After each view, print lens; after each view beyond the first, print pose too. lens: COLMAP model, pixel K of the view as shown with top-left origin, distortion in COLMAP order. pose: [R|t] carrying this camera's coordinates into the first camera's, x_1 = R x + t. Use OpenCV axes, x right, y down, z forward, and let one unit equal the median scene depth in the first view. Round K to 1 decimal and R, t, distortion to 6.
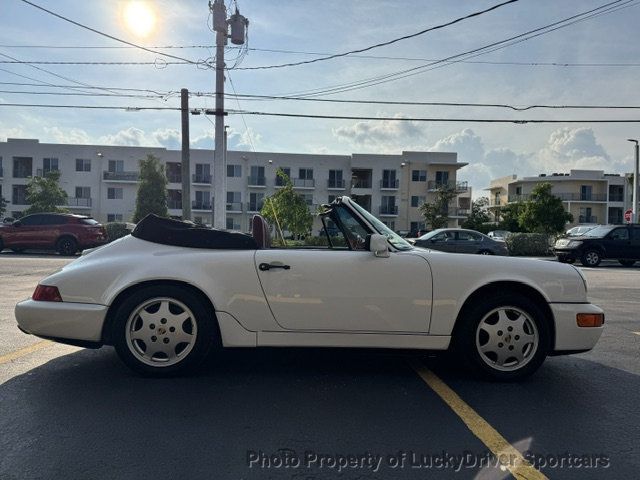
lens RADIAL K [[461.5, 0, 313.8], [0, 461.5, 245.0], [0, 0, 1]] dist [0.019674, -0.024127]
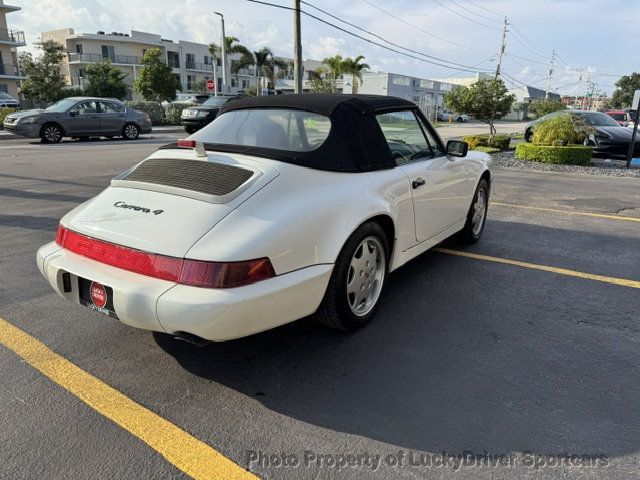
lens RADIAL K [[461.5, 0, 317.2], [0, 461.5, 245.1], [0, 0, 1]] dist [0.019674, -0.024127]
pose [[0.598818, -0.237007, 0.765013, -0.151544], [0.008585, 0.957054, 0.289783, -0.017289], [-0.800839, -0.166959, 0.575136, 0.087602]]
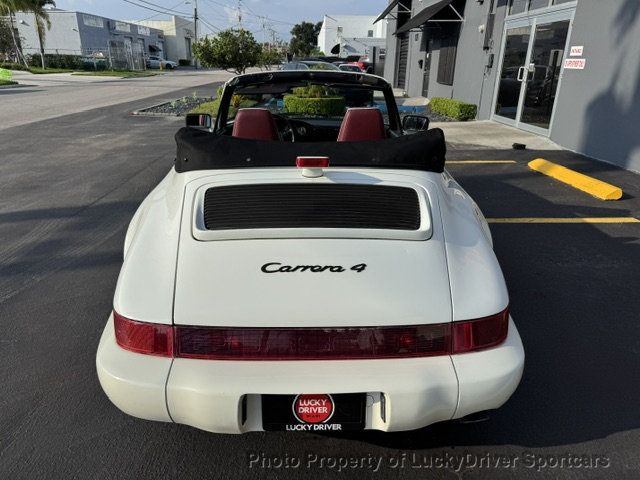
lens RADIAL K [[461.5, 0, 319.9], [0, 461.5, 244.1], [0, 0, 1]] dist [0.019674, -0.024127]
pose [[0.013854, -0.391329, 0.920147, -0.159012], [-0.002032, 0.920222, 0.391392, -0.027180], [-0.999902, -0.007292, 0.011954, 0.180632]]
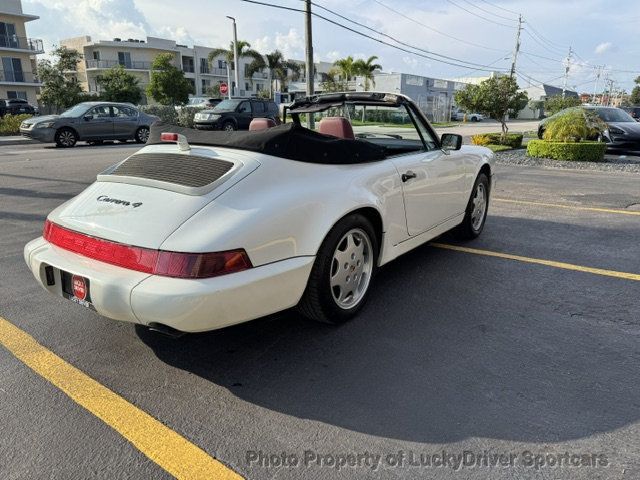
lens RADIAL K [[461.5, 0, 320.6], [0, 461.5, 243.6], [0, 0, 1]] dist [0.019674, -0.024127]
pose [[0.618362, -0.236537, 0.749452, -0.146822], [0.025307, 0.959129, 0.281834, -0.014716], [-0.785486, -0.155309, 0.599075, 0.080534]]
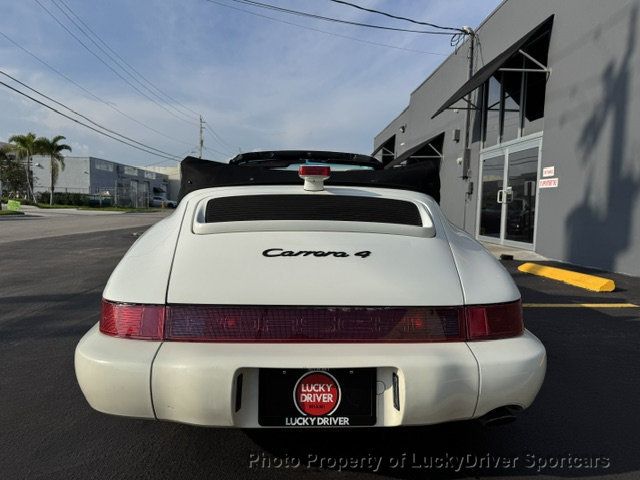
lens RADIAL K [[461.5, 0, 319.7], [0, 461.5, 243.5], [0, 0, 1]] dist [0.019674, -0.024127]
pose [[-0.003446, -0.104546, 0.994514, -0.163479], [-0.008700, 0.994485, 0.104513, -0.004089], [-0.999956, -0.008292, -0.004336, 0.182325]]
